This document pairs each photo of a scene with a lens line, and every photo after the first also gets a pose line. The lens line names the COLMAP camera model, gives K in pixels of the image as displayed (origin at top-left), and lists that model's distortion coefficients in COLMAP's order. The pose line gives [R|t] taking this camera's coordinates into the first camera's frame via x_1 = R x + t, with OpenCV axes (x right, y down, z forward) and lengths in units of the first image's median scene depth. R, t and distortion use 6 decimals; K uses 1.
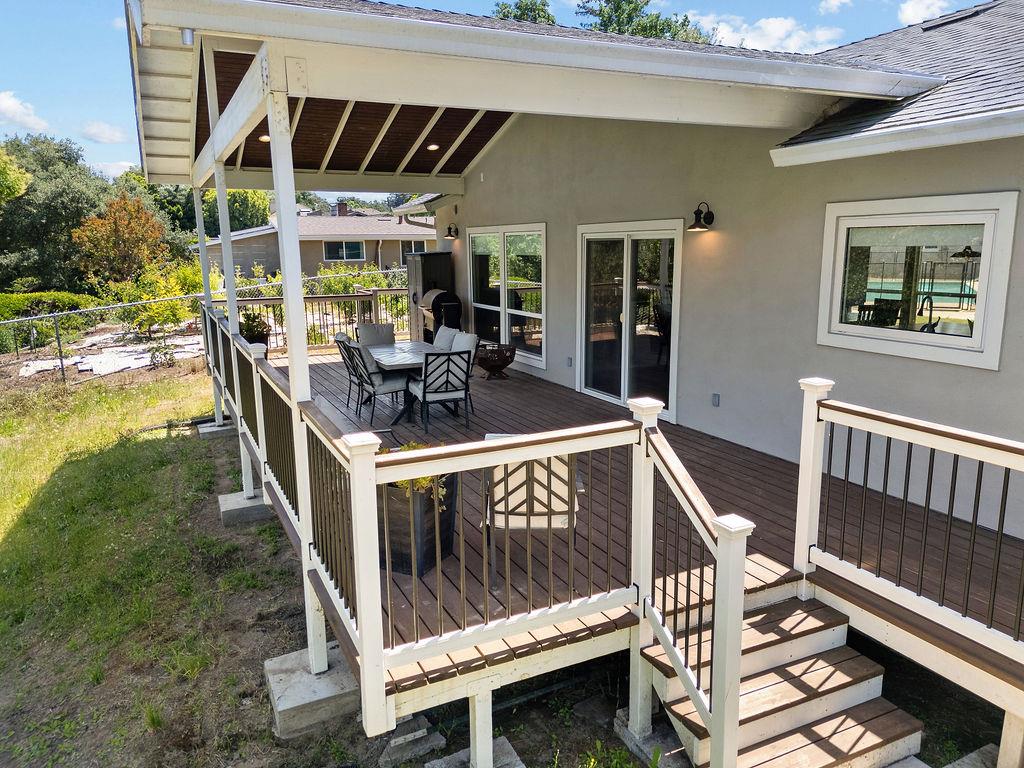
lens RADIAL K [[738.8, 0, 512.0], [0, 738.8, 384.0], [0, 0, 1]] dist [0.009635, 0.000936]
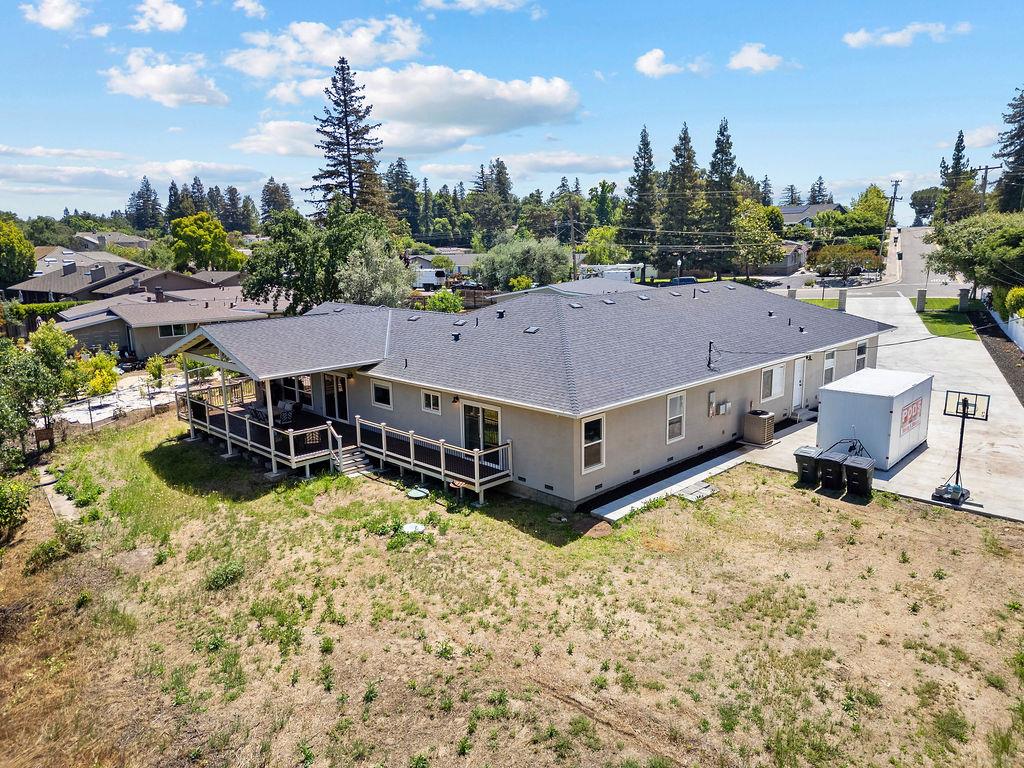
lens RADIAL K [[738.8, 0, 512.0], [0, 738.8, 384.0], [0, 0, 1]] dist [0.009635, 0.000936]
pose [[0.951203, -0.074591, 0.299414, -0.217117], [0.075292, 0.997119, 0.009212, -0.245824], [-0.299238, 0.013780, 0.954079, -5.742243]]
